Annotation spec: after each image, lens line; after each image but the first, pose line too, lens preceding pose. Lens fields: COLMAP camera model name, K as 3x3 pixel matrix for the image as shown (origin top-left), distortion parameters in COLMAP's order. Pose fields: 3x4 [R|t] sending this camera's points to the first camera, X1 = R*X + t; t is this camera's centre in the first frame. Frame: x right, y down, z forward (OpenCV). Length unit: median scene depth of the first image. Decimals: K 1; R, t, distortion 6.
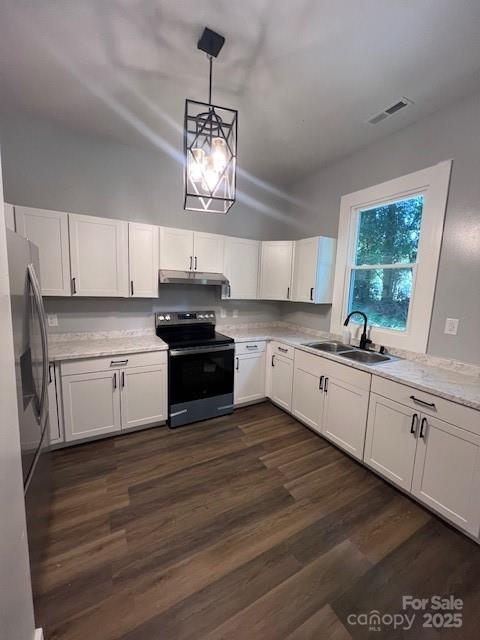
lens RADIAL K [[257.4, 0, 240.8], [0, 257.4, 320.4], [0, 0, 1]] dist [0.009187, 0.000447]
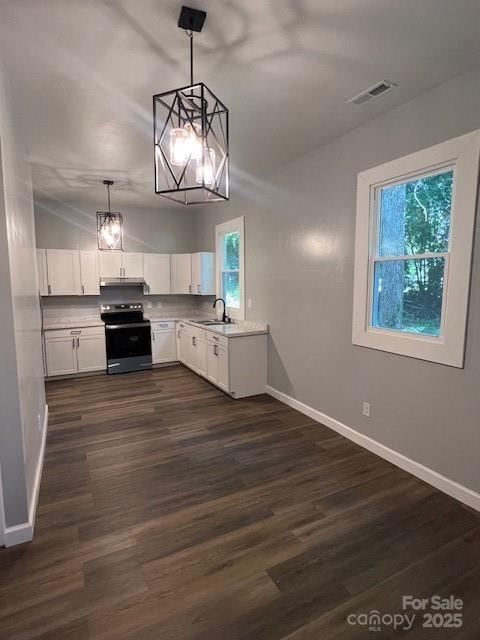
lens RADIAL K [[331.0, 0, 239.7], [0, 331.0, 322.4], [0, 0, 1]] dist [-0.029232, -0.003264]
pose [[0.998789, -0.036709, -0.032756, 0.627458], [0.036104, 0.999170, -0.018873, 0.157557], [0.033421, 0.017668, 0.999285, -1.044572]]
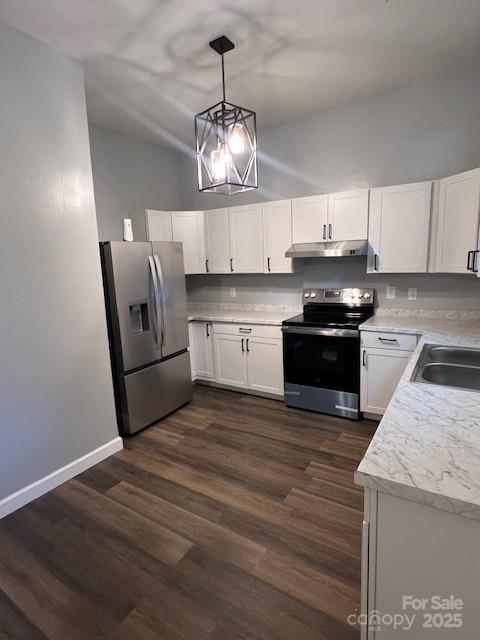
lens RADIAL K [[345.2, 0, 238.7], [0, 345.2, 321.8], [0, 0, 1]] dist [0.003409, 0.003397]
pose [[0.465715, 0.102719, -0.878953, 0.769976], [-0.062726, 0.994574, 0.082995, -0.000100], [0.882709, 0.016481, 0.469631, 0.213609]]
